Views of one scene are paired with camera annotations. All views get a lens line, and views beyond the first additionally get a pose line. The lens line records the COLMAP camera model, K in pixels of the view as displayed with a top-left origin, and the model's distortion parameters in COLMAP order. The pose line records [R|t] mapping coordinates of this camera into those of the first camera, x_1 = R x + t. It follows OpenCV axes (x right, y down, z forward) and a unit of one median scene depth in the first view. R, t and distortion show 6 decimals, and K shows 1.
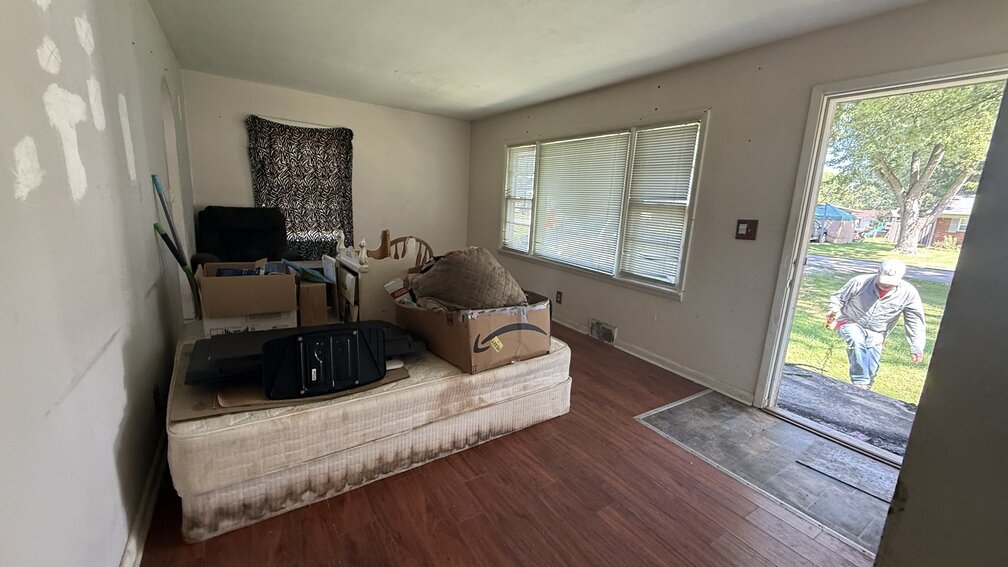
lens RADIAL K [[400.9, 0, 501.0], [0, 400.9, 283.2], [0, 0, 1]] dist [-0.001064, -0.000023]
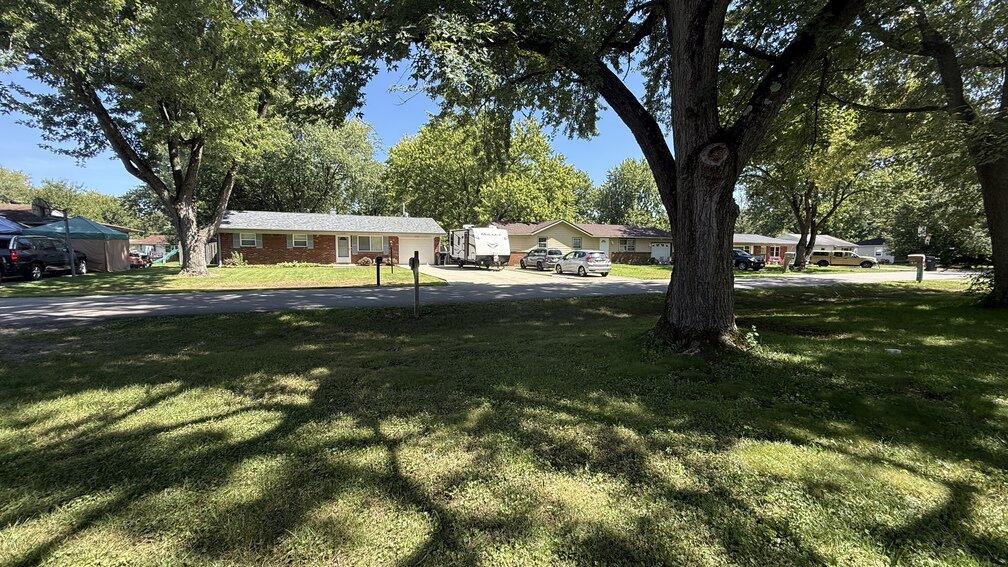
lens RADIAL K [[400.9, 0, 501.0], [0, 400.9, 283.2], [0, 0, 1]] dist [-0.001064, -0.000023]
pose [[0.144528, -0.129299, 0.981016, 0.283085], [0.198700, 0.975023, 0.099236, -0.015736], [-0.969345, 0.180586, 0.166610, 0.257232]]
